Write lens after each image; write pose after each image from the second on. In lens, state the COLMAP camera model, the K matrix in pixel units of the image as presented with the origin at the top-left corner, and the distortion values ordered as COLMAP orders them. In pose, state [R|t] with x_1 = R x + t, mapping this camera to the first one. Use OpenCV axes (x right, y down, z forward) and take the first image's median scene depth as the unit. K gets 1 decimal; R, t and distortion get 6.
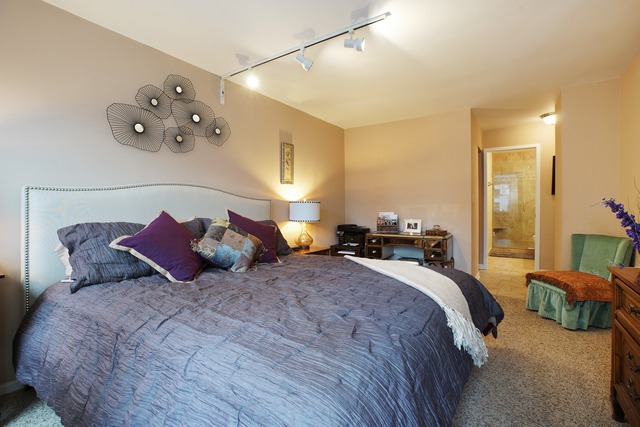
lens RADIAL K [[295.7, 0, 320.0], [0, 295.7, 213.5], [0, 0, 1]] dist [-0.032277, 0.000922]
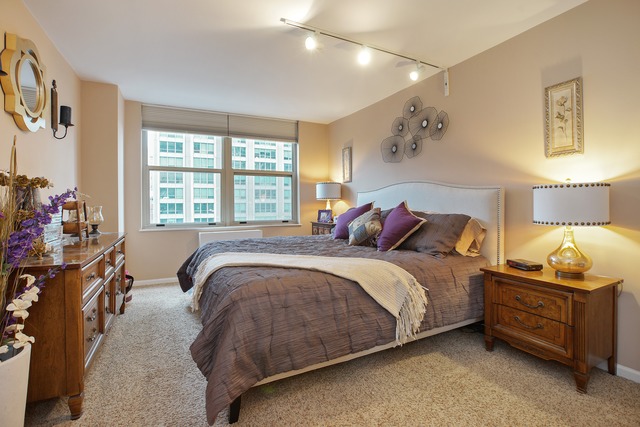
lens RADIAL K [[295.7, 0, 320.0], [0, 295.7, 213.5], [0, 0, 1]] dist [-0.032277, 0.000922]
pose [[-0.481323, 0.039773, -0.875641, 0.764211], [-0.008833, 0.998699, 0.050217, -0.017637], [0.876499, 0.031905, -0.480345, 1.112332]]
